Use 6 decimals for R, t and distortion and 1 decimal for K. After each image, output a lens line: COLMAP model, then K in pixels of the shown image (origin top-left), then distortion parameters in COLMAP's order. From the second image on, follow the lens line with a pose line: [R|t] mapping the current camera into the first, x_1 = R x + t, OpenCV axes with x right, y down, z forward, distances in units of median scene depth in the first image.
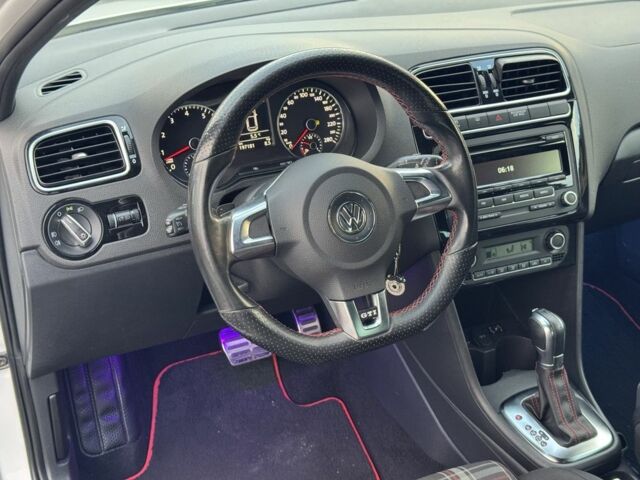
lens RADIAL K [[898.4, 0, 320.0], [0, 898.4, 240.0], [0, 0, 1]] dist [0.131284, -0.131779]
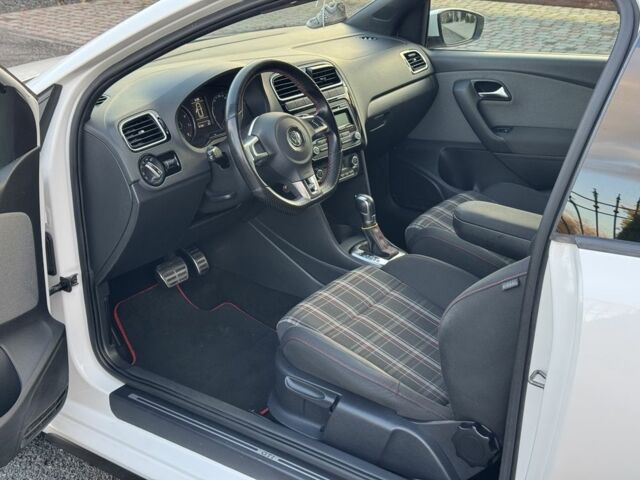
lens RADIAL K [[884.4, 0, 321.8], [0, 884.4, 237.8], [0, 0, 1]] dist [0.119649, -0.039201]
pose [[0.879182, -0.180279, 0.441065, -0.655282], [0.223058, 0.973689, -0.046644, 0.234380], [-0.421051, 0.139391, 0.896262, -0.604792]]
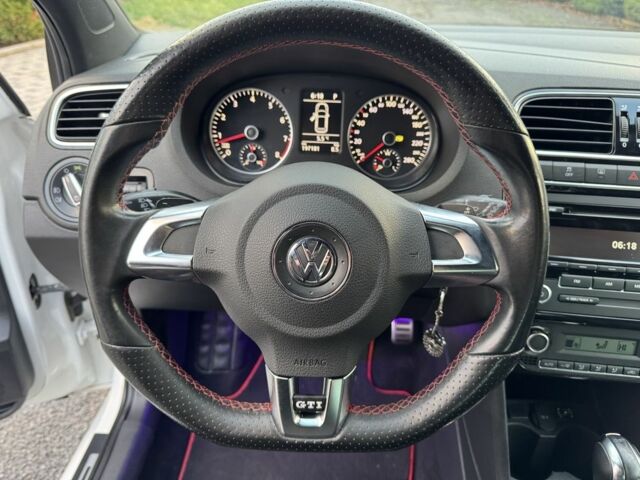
lens RADIAL K [[462.0, 0, 320.0], [0, 462.0, 240.0], [0, 0, 1]] dist [0.032046, -0.066780]
pose [[0.880614, 0.262000, -0.394811, 0.134626], [-0.243239, 0.965017, 0.097858, -0.059301], [0.406638, 0.009859, 0.913536, 0.552448]]
